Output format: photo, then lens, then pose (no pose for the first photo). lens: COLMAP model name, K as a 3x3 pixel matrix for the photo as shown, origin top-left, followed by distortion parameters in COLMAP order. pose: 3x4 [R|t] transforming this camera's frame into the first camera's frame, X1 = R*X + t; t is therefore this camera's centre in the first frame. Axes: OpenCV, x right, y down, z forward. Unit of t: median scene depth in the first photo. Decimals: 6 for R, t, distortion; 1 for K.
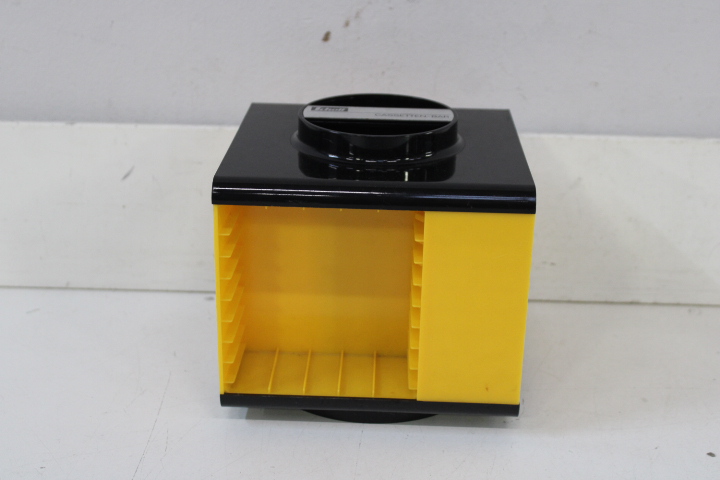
lens RADIAL K [[1096.7, 0, 360.0], [0, 1096.7, 240.0], [0, 0, 1]] dist [-0.027791, 0.015762]
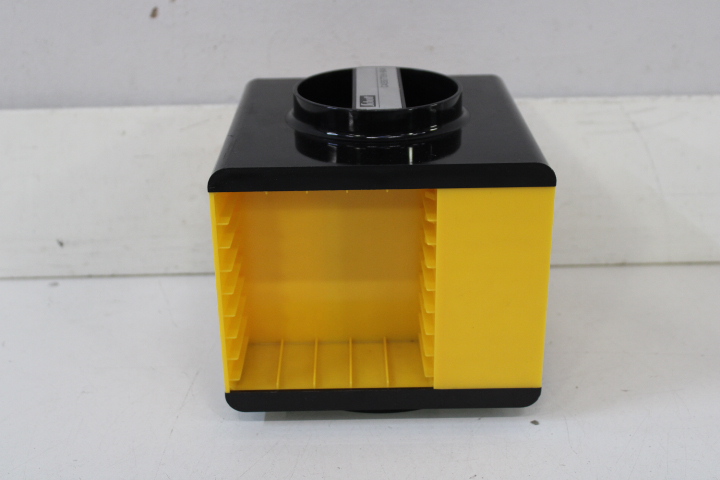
lens RADIAL K [[967.1, 0, 359.2], [0, 967.1, 227.1], [0, 0, 1]] dist [-0.013019, -0.001433]
pose [[0.998310, -0.045904, 0.035629, -0.035588], [0.045128, 0.998732, 0.022295, -0.014356], [-0.036608, -0.020649, 0.999116, 0.168392]]
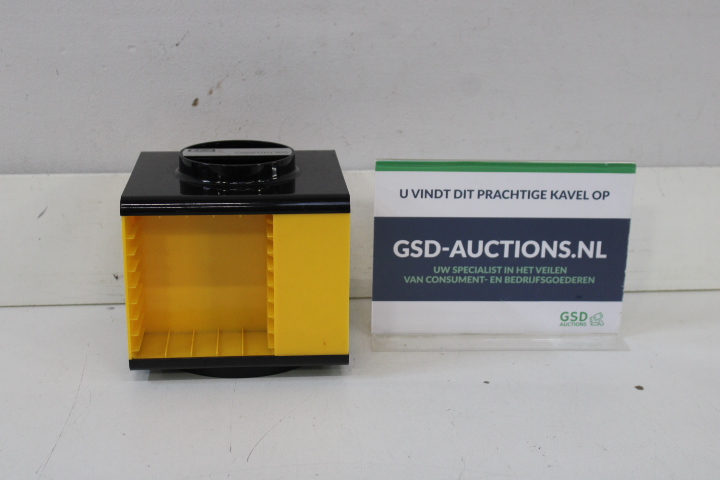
lens RADIAL K [[1096.7, 0, 360.0], [0, 1096.7, 240.0], [0, 0, 1]] dist [-0.027791, 0.015762]
pose [[0.991219, -0.042308, 0.125277, -0.008044], [0.052315, 0.995603, -0.077700, 0.112904], [-0.121438, 0.083571, 0.989075, -0.381695]]
